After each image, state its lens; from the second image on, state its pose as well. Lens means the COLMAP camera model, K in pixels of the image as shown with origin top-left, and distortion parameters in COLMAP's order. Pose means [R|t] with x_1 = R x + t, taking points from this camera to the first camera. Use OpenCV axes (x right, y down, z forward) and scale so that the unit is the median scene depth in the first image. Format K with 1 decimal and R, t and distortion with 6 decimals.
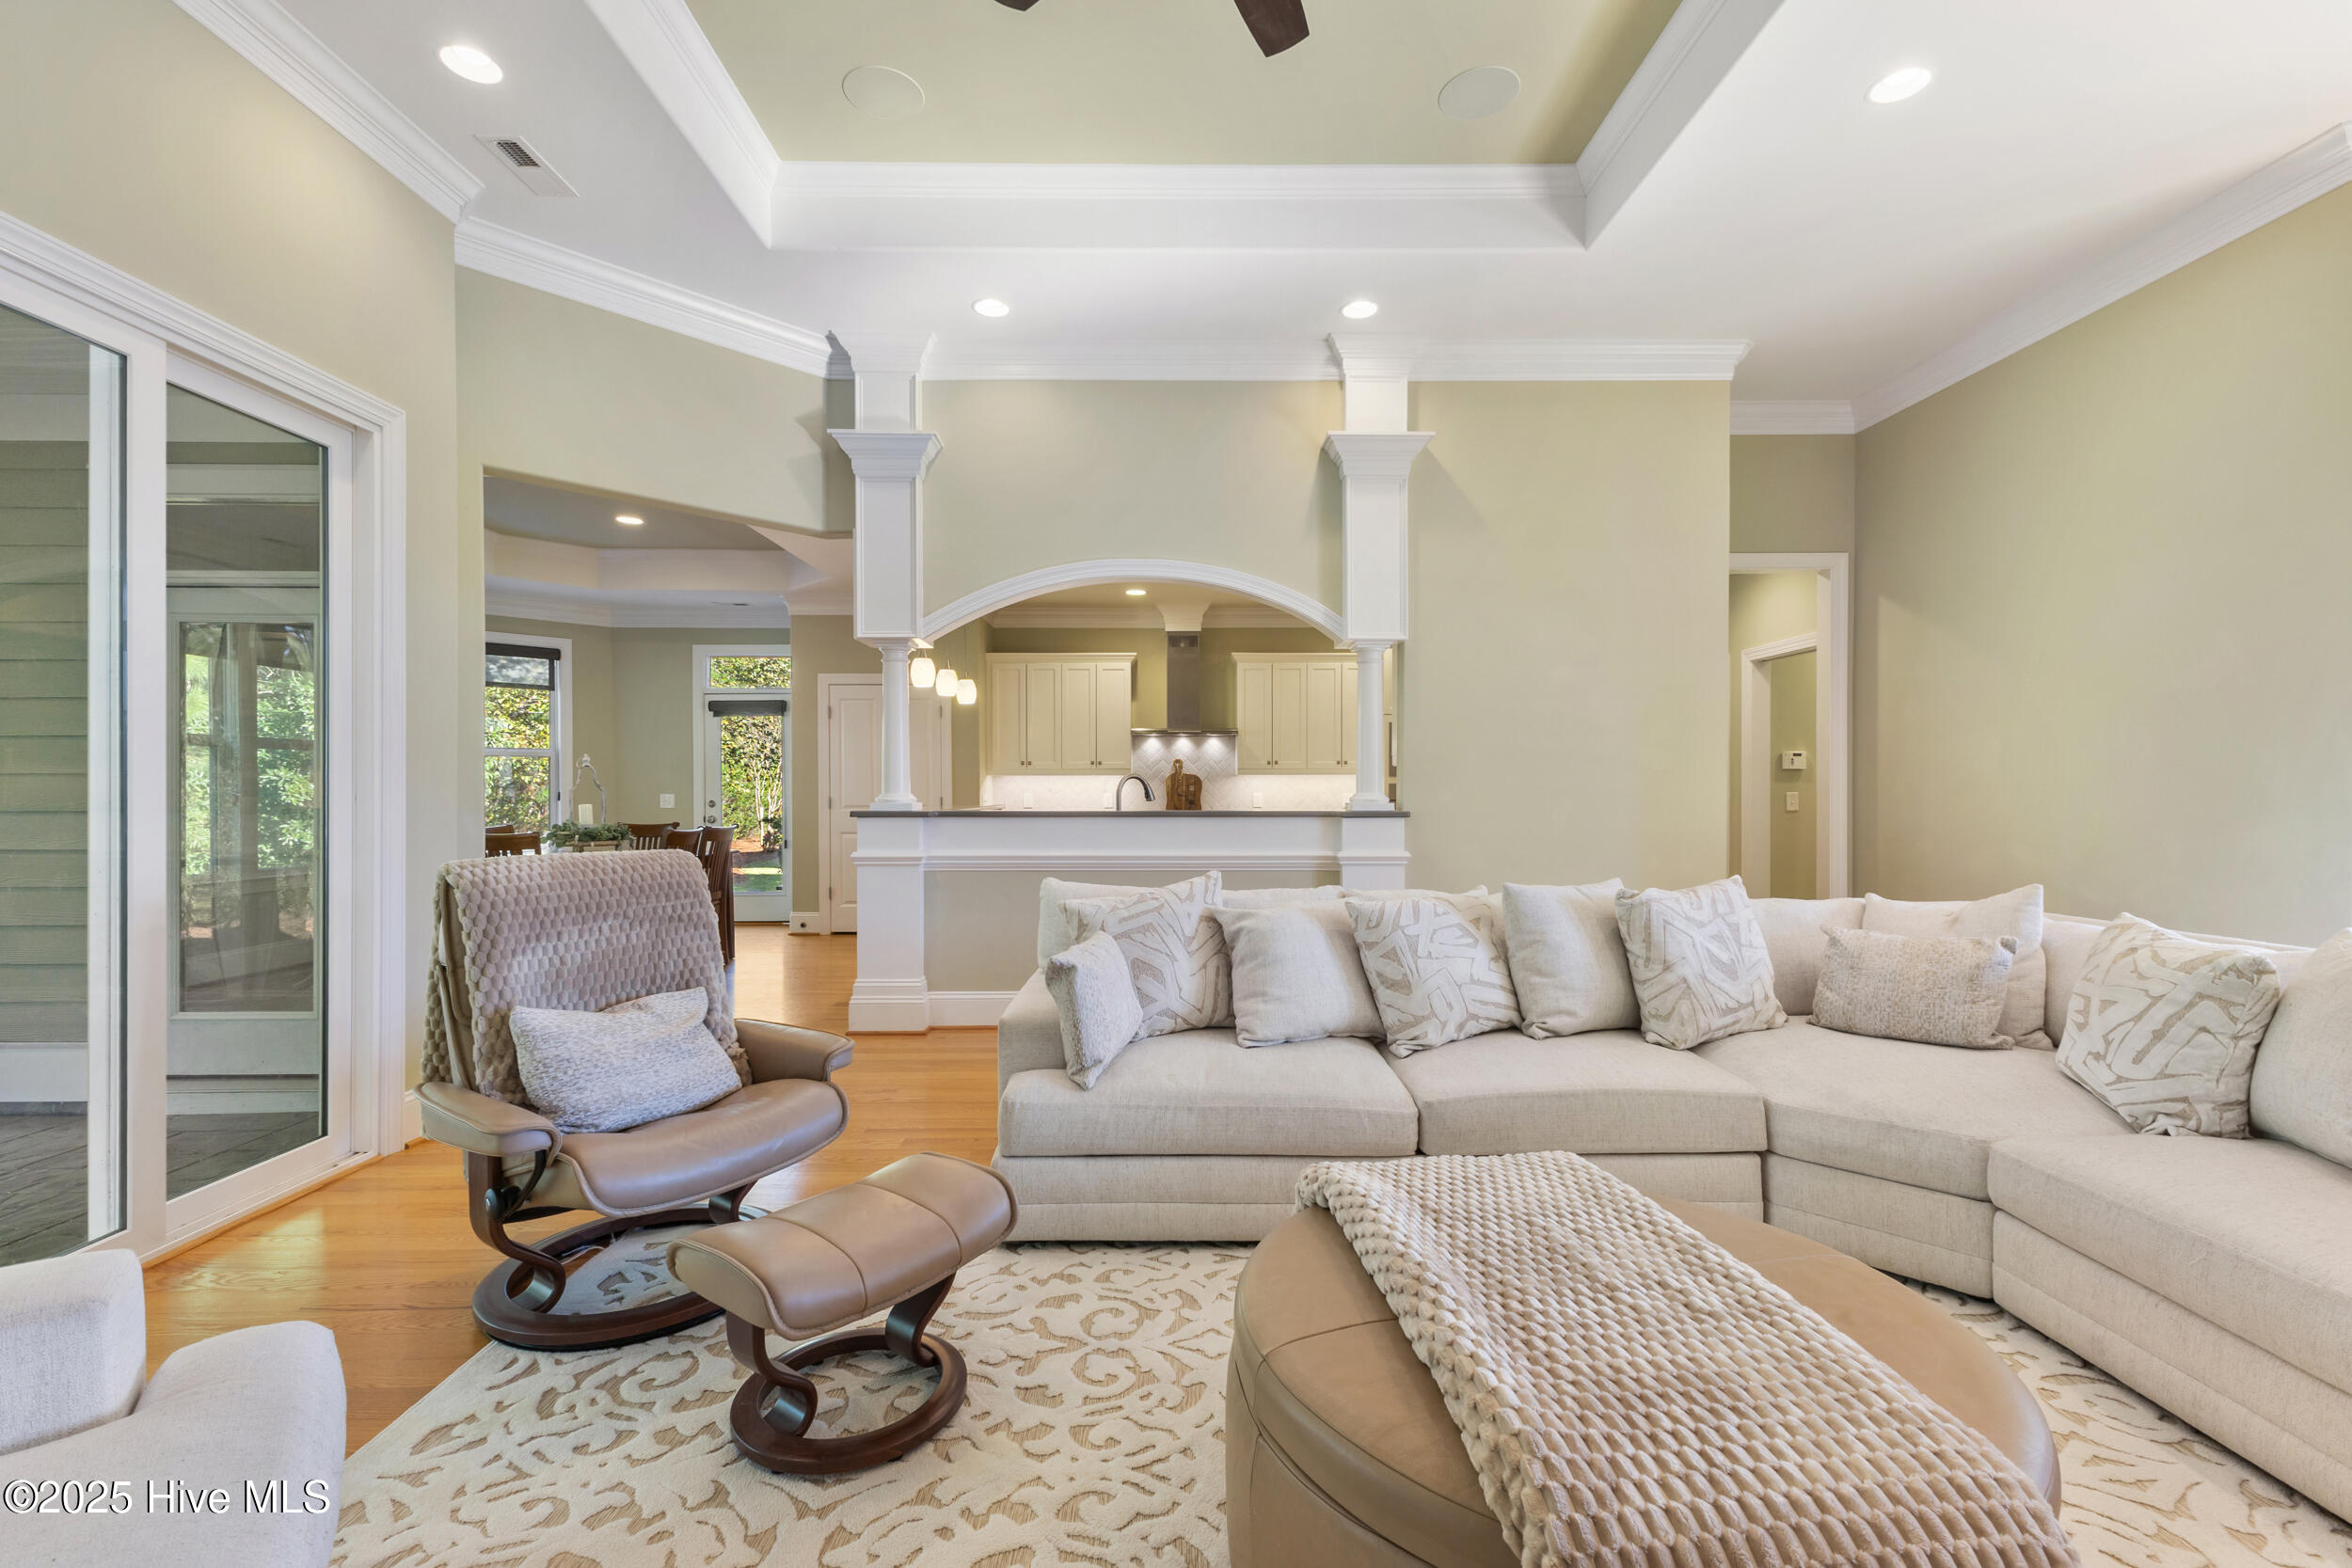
lens RADIAL K [[1042.7, 0, 1176.0], [0, 1042.7, 784.0], [0, 0, 1]] dist [0.027710, 0.000151]
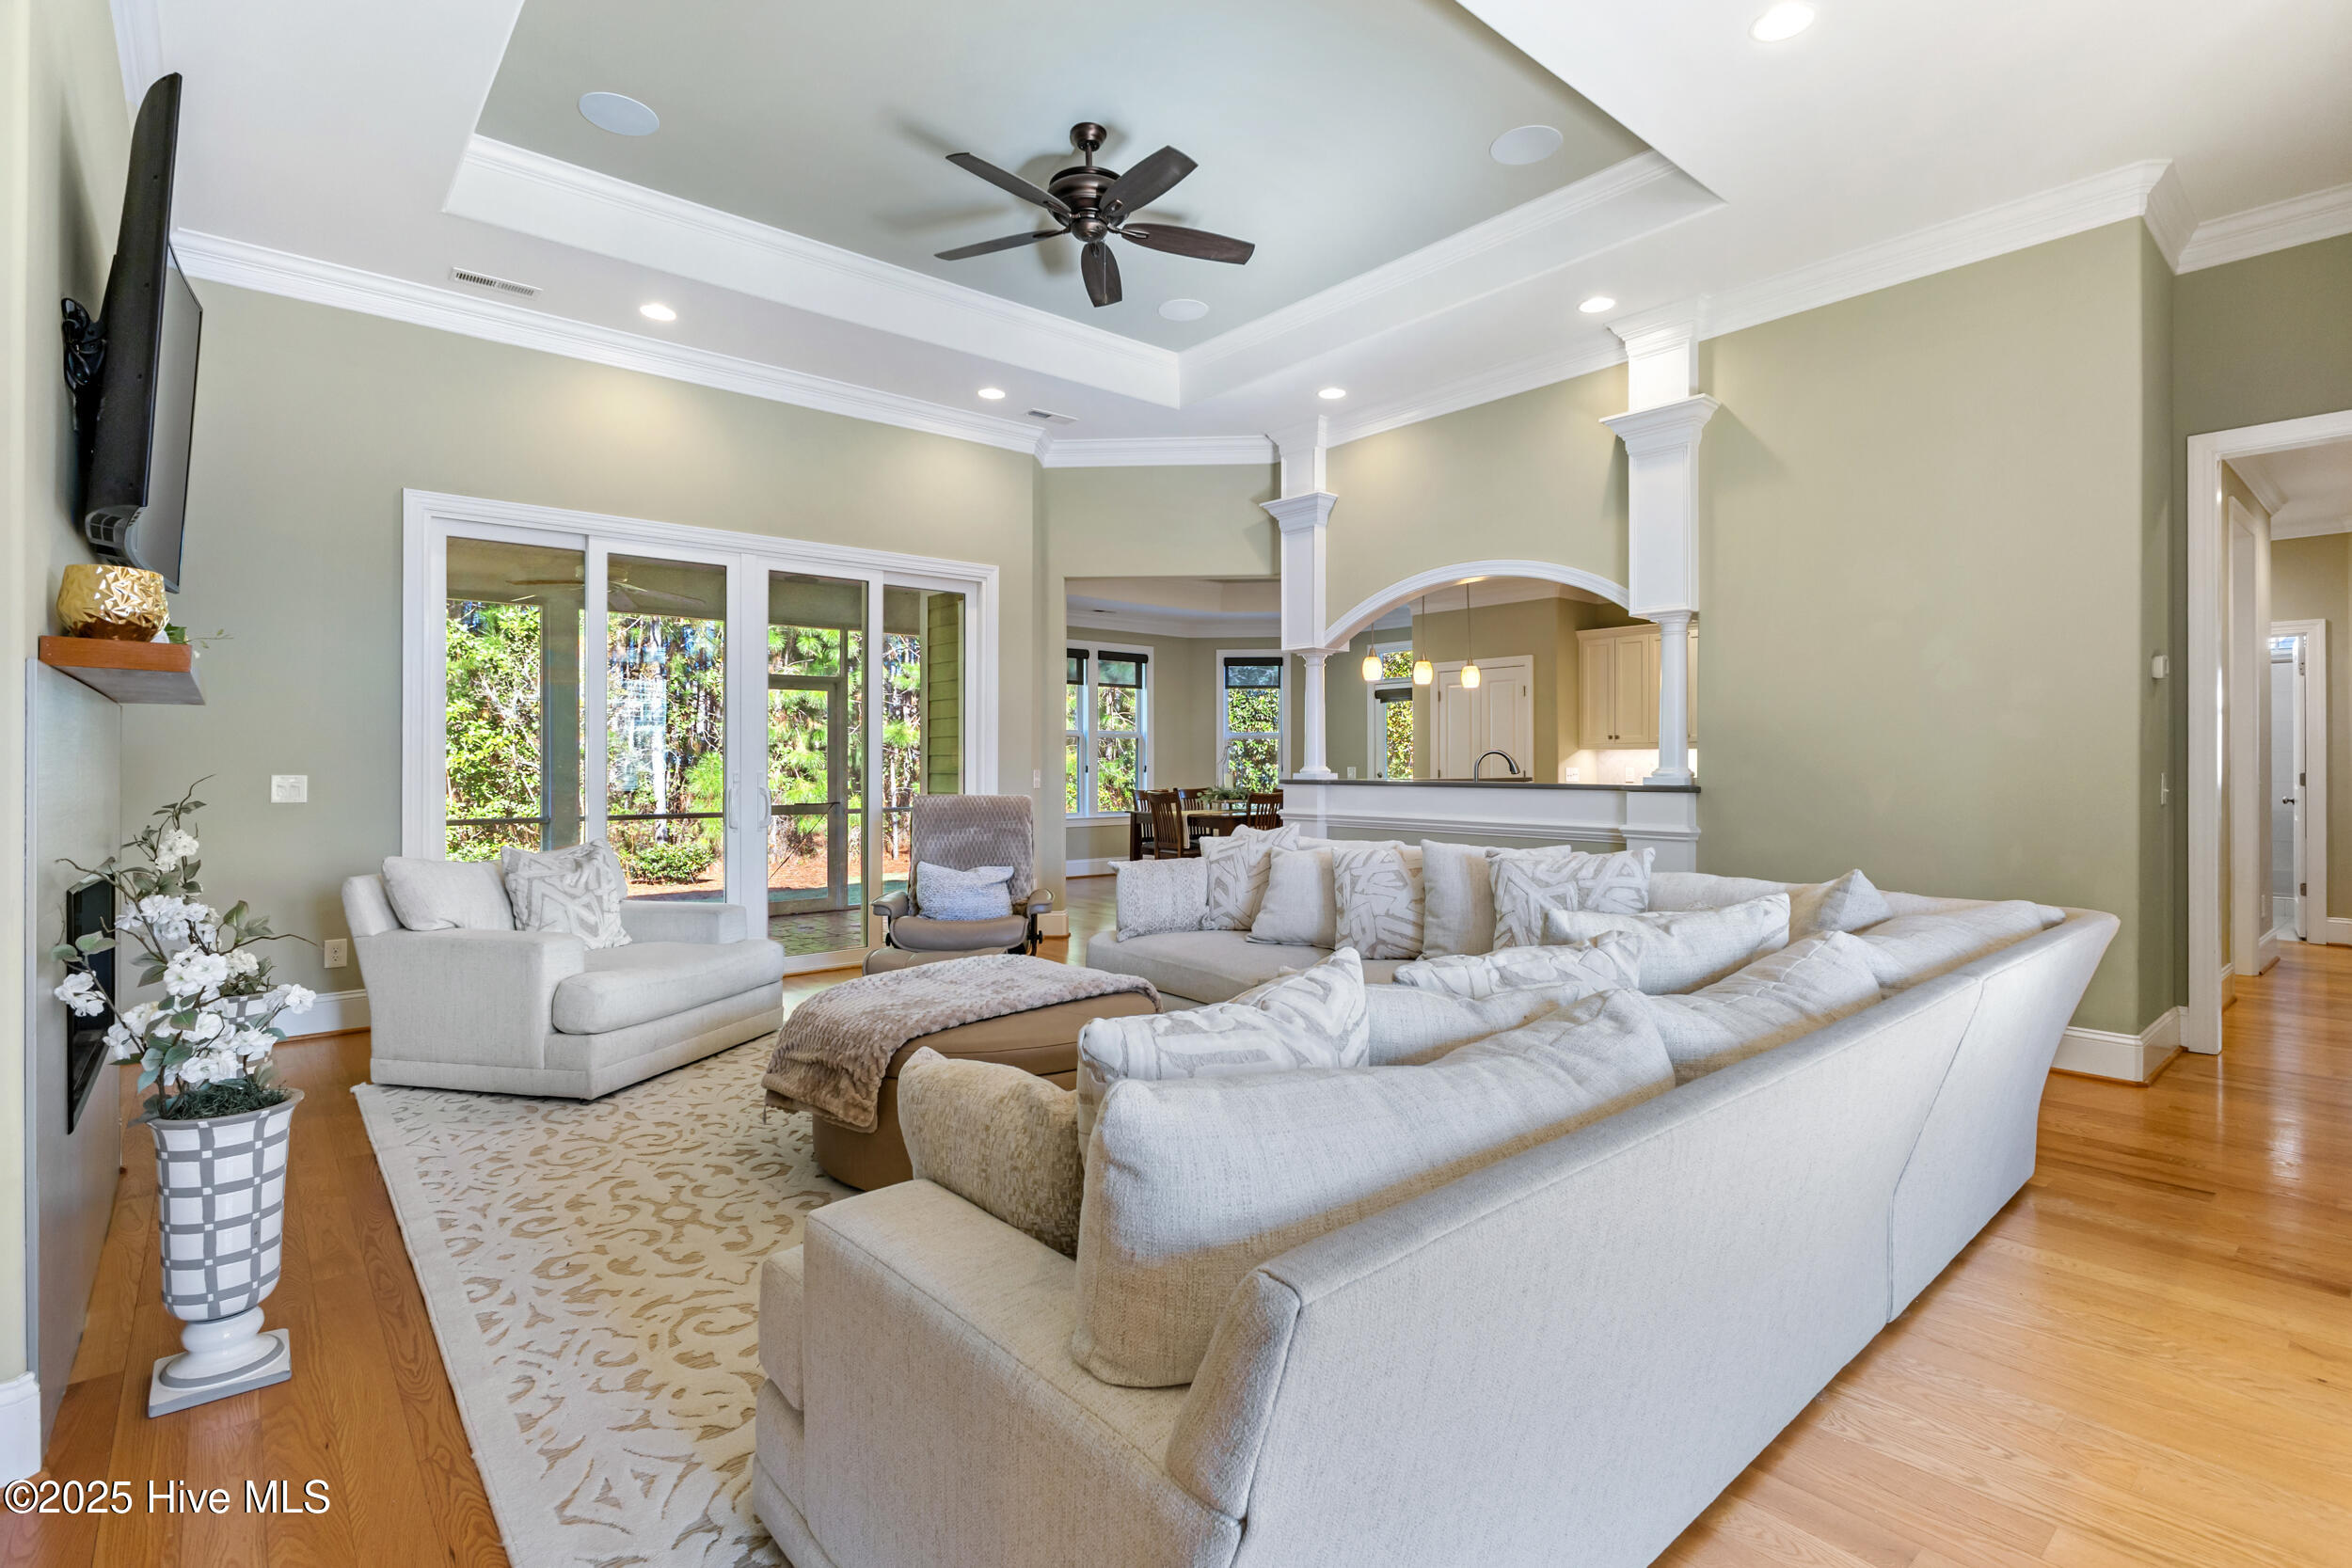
lens RADIAL K [[1102.9, 0, 1176.0], [0, 1102.9, 784.0], [0, 0, 1]] dist [0.000538, 0.000543]
pose [[0.642082, 0.016549, -0.766457, 0.721509], [0.003508, 0.999693, 0.024524, -0.002989], [0.766628, -0.018435, 0.641827, -0.035938]]
